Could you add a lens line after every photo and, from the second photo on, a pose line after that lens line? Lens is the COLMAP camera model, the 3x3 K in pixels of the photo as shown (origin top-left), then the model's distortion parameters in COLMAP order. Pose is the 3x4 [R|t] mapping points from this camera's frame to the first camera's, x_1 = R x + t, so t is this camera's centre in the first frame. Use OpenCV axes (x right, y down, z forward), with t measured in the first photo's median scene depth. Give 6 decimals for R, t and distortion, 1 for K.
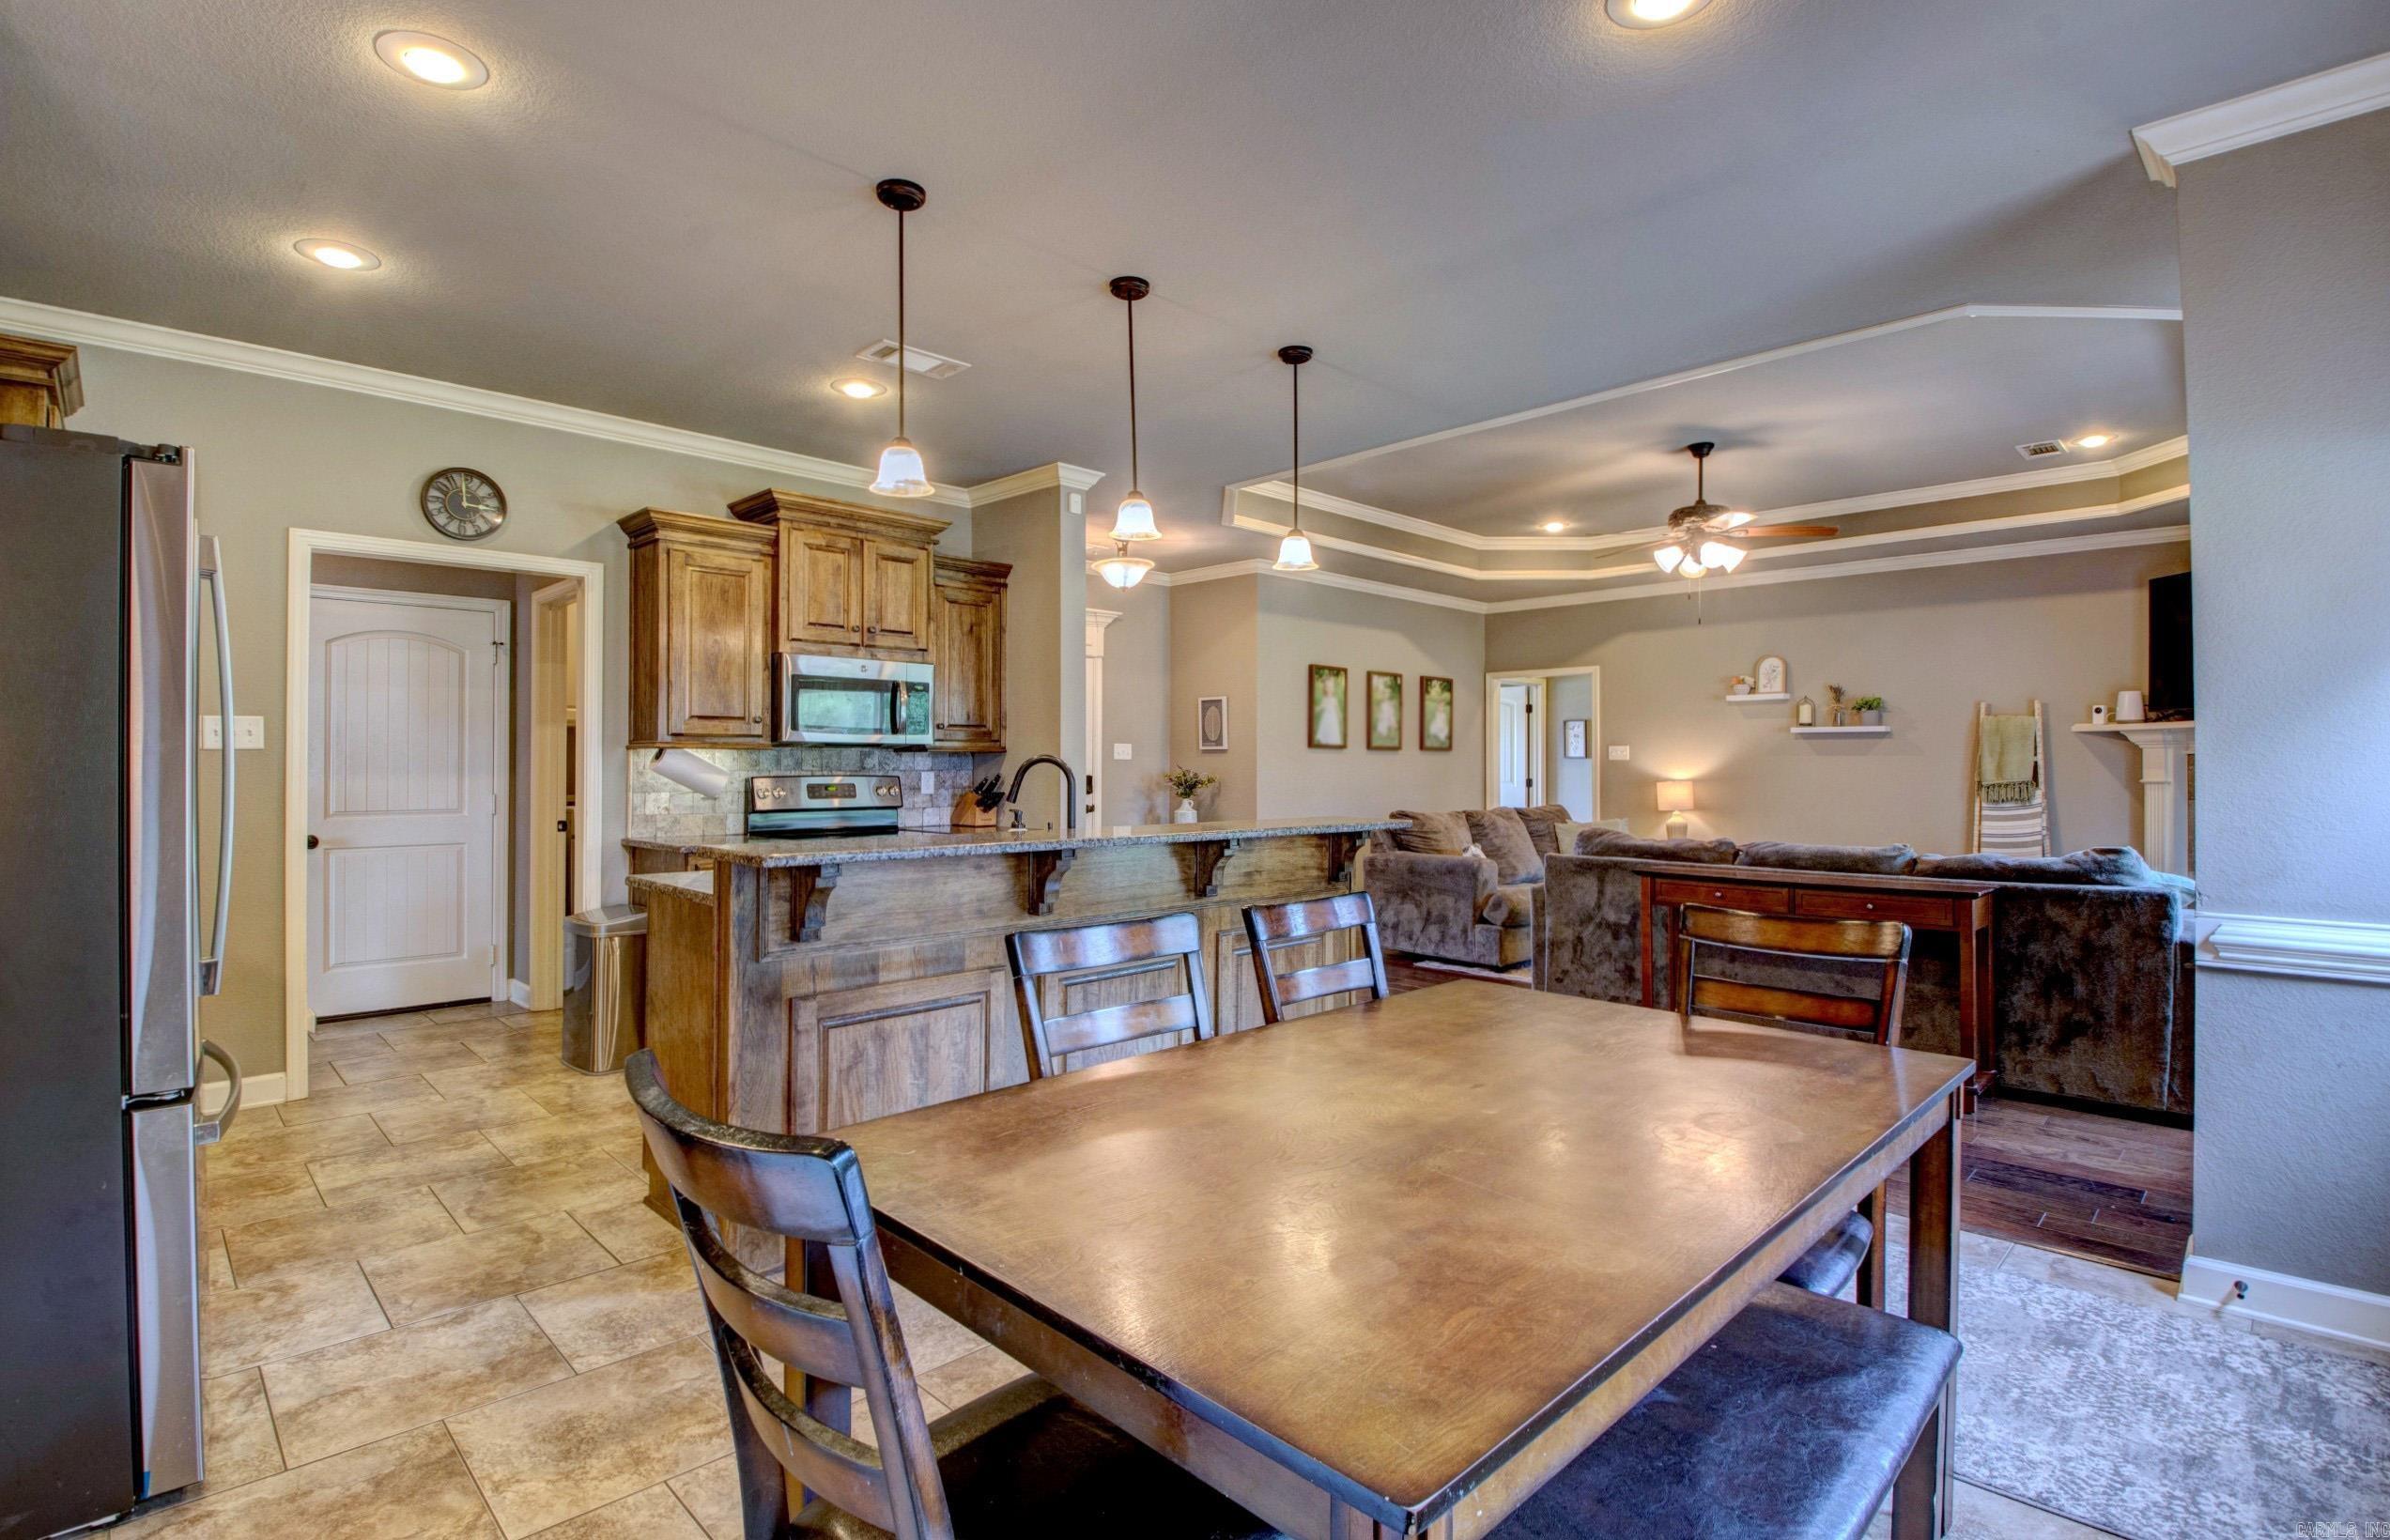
lens RADIAL K [[1115.0, 0, 1194.8], [0, 1115.0, 757.0], [0, 0, 1]] dist [0.023789, -0.039996]
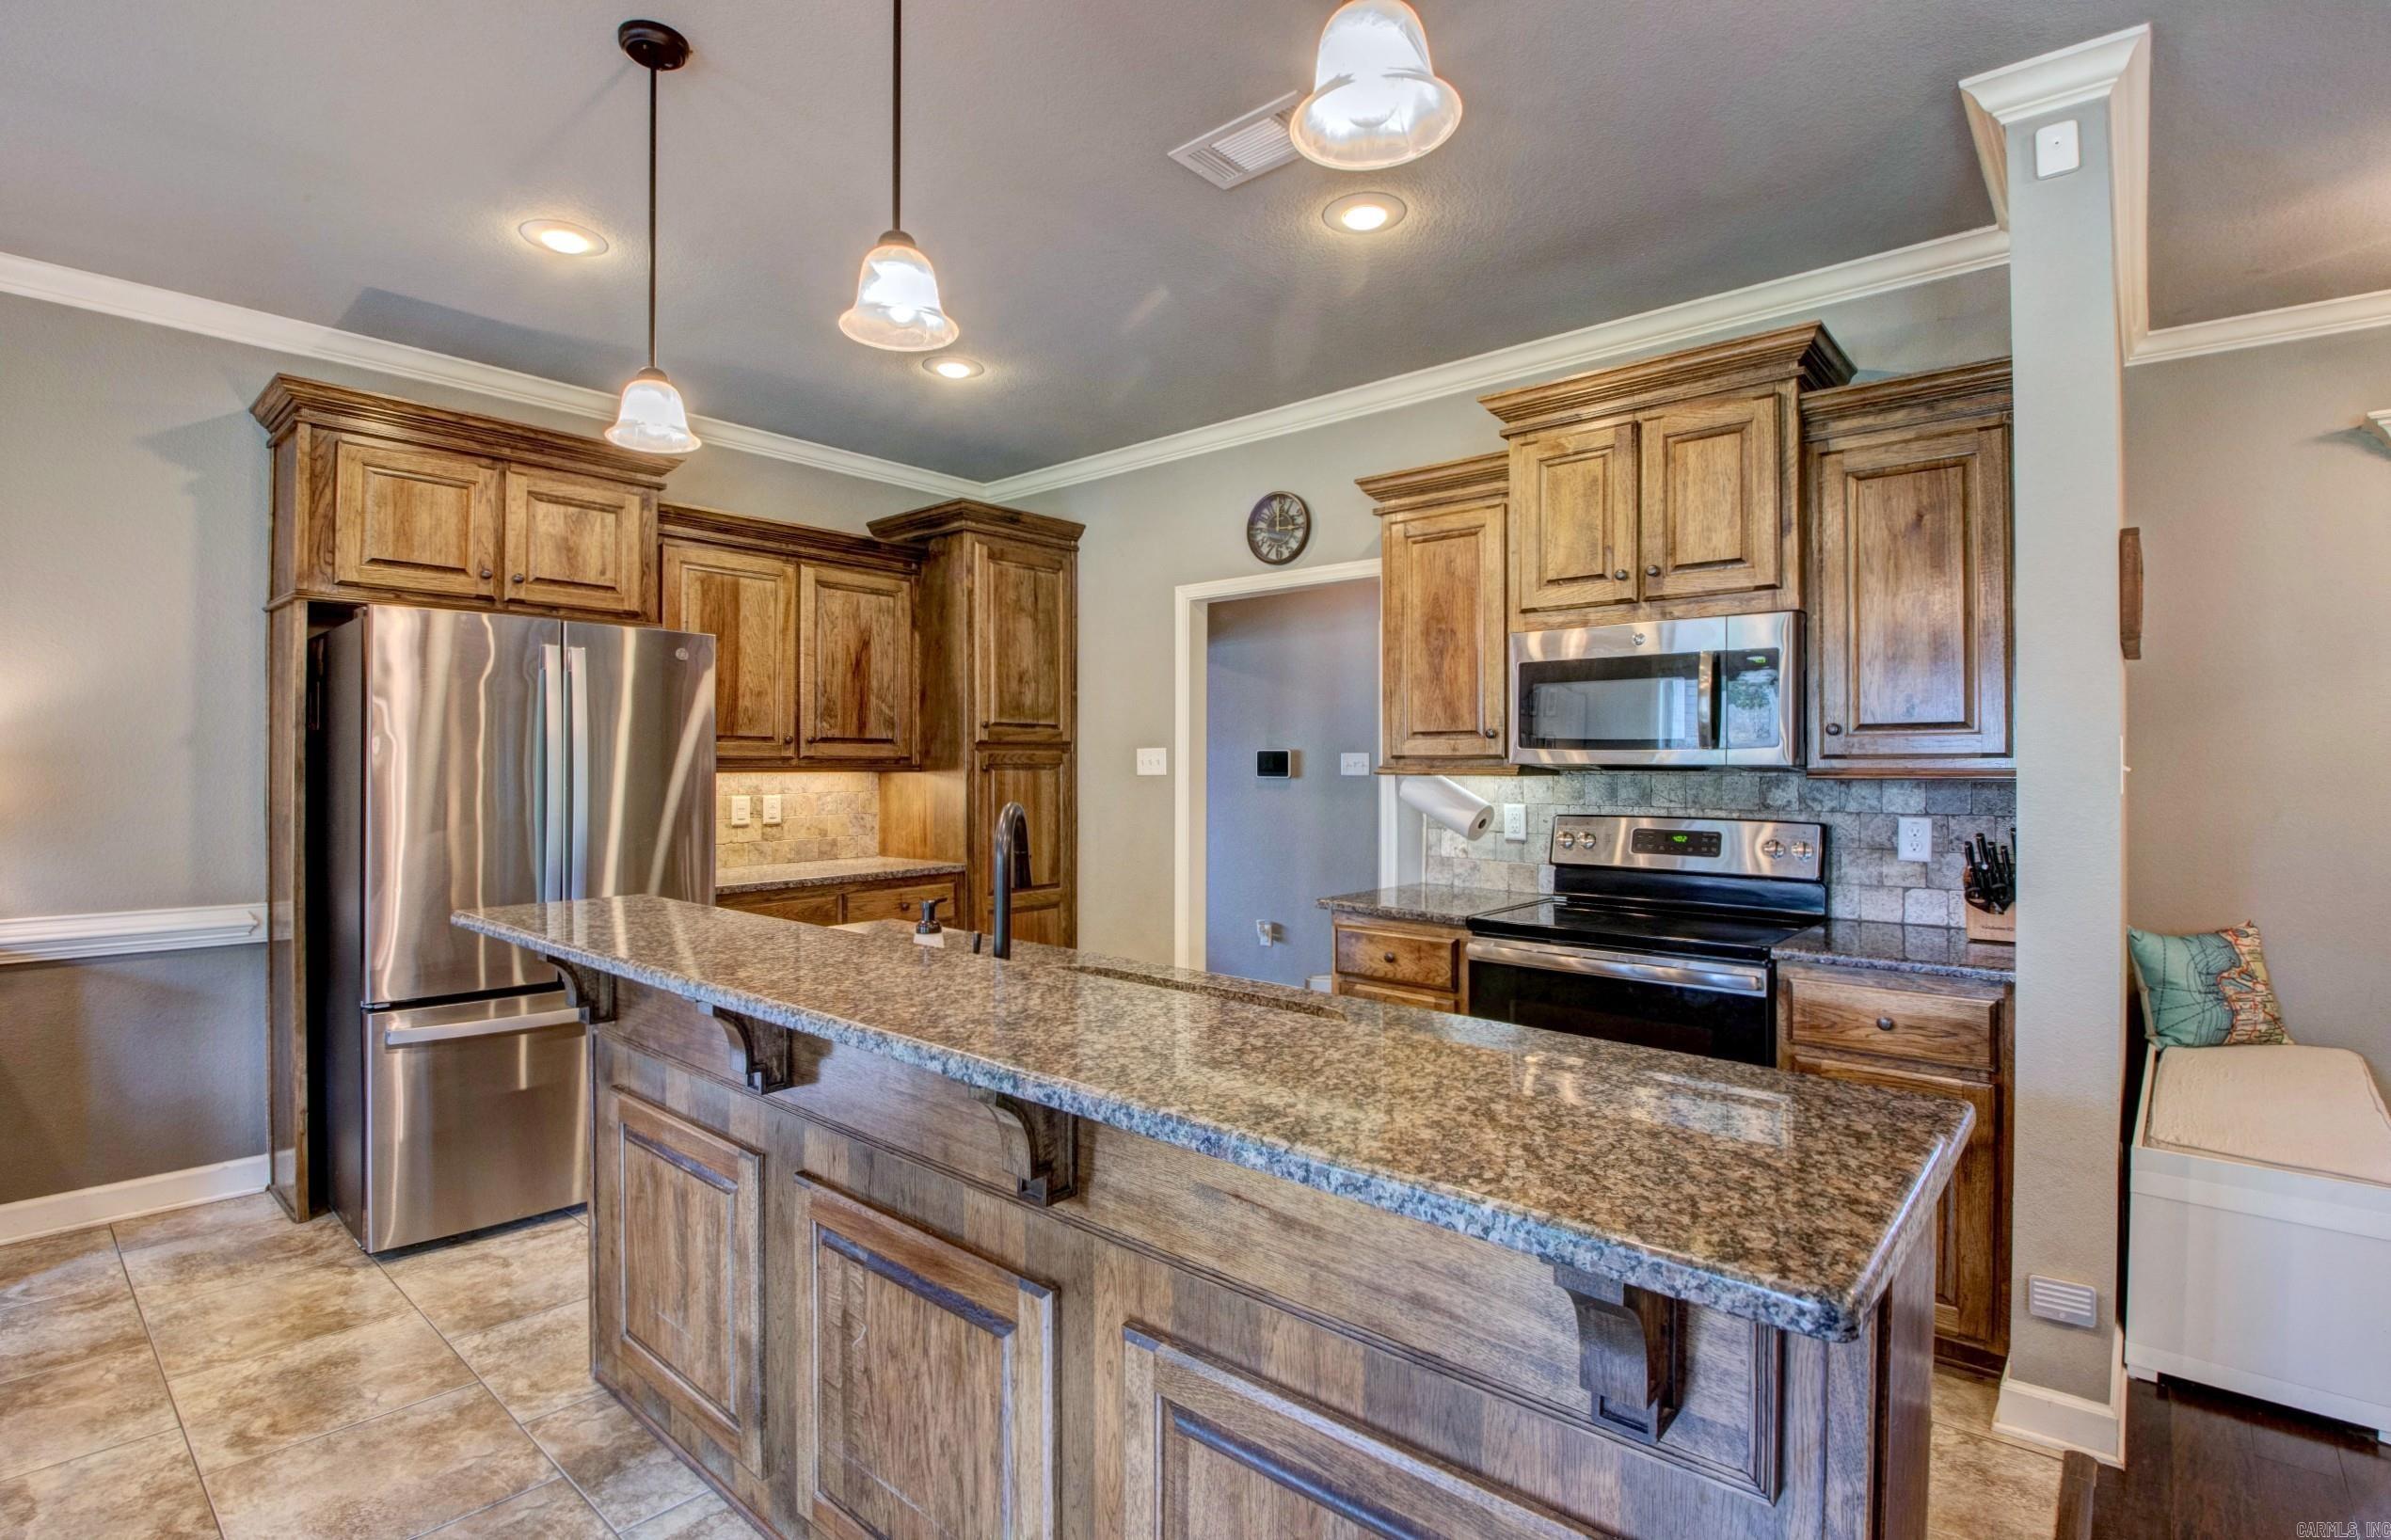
lens RADIAL K [[1107.1, 0, 1191.9], [0, 1107.1, 759.3], [0, 0, 1]] dist [0.019639, -0.031185]
pose [[0.076081, -0.005905, -0.997084, 0.254320], [0.004076, 0.999976, -0.005611, -0.012556], [0.997093, -0.003638, 0.076103, 0.676063]]
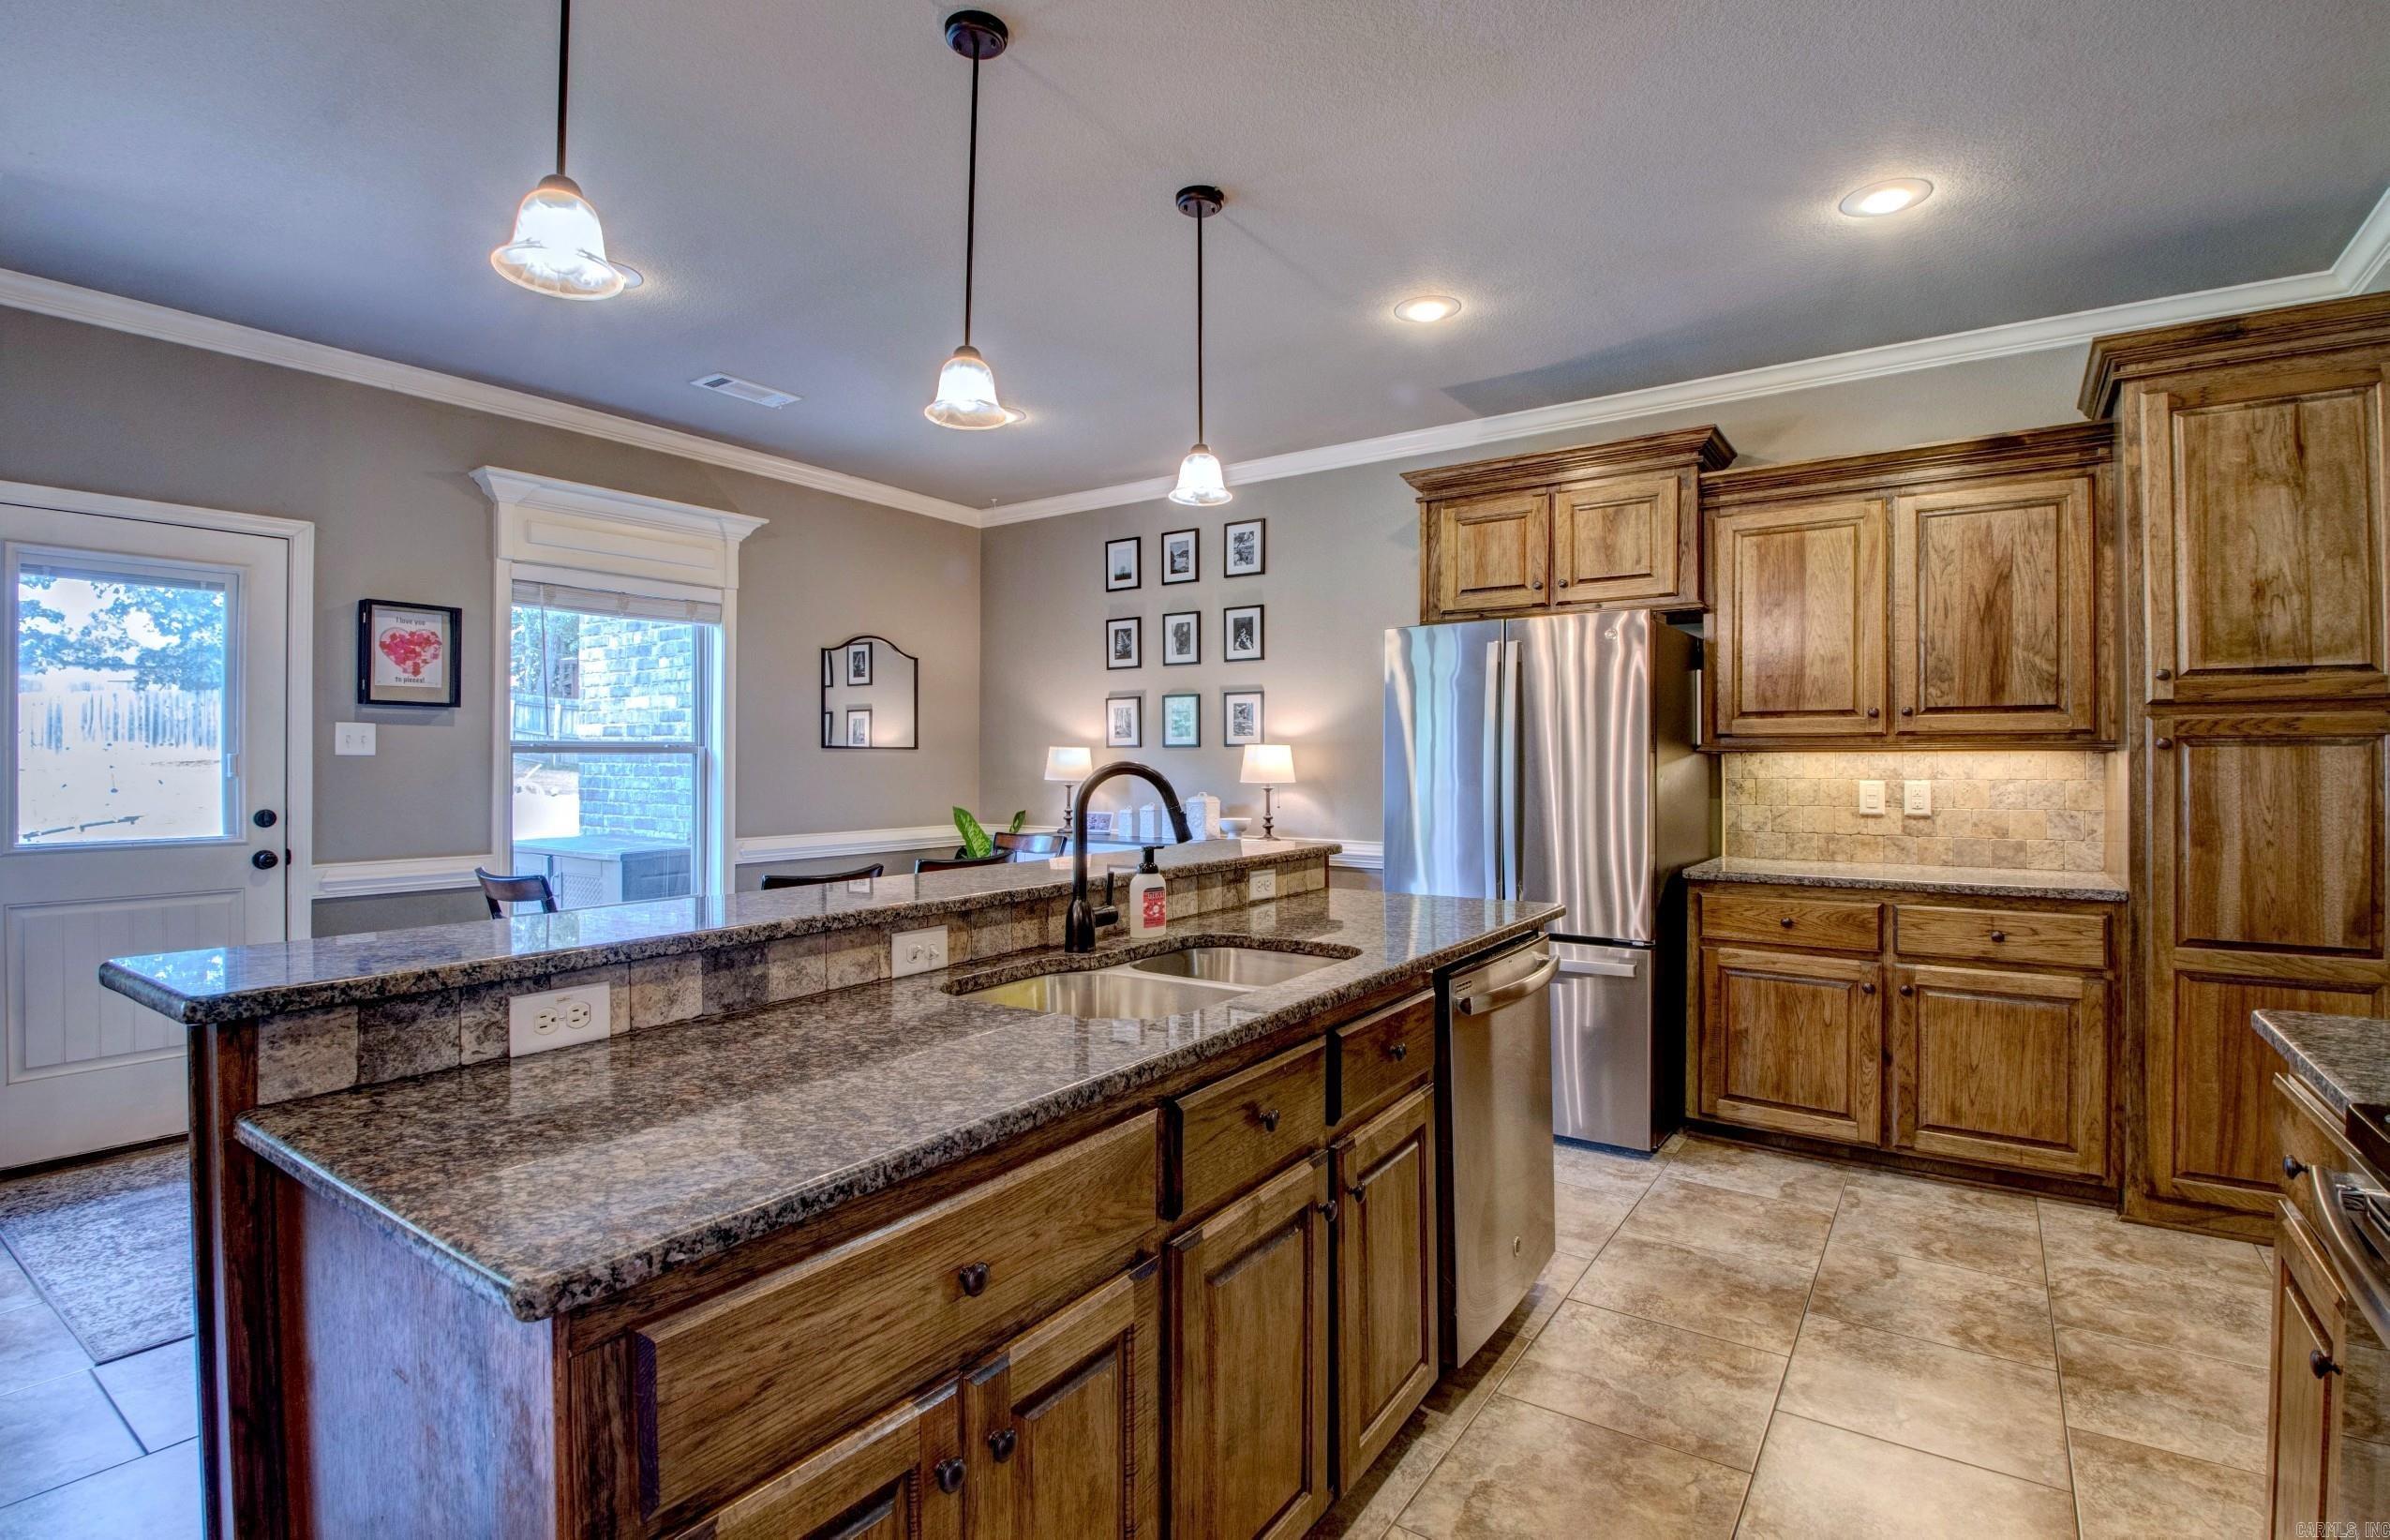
lens RADIAL K [[1106.8, 0, 1191.4], [0, 1106.8, 759.3], [0, 0, 1]] dist [0.019639, -0.031185]
pose [[-0.983926, -0.001438, -0.178573, -0.042694], [-0.000013, 0.999968, -0.007976, 0.000962], [0.178579, -0.007846, -0.983894, 1.024539]]
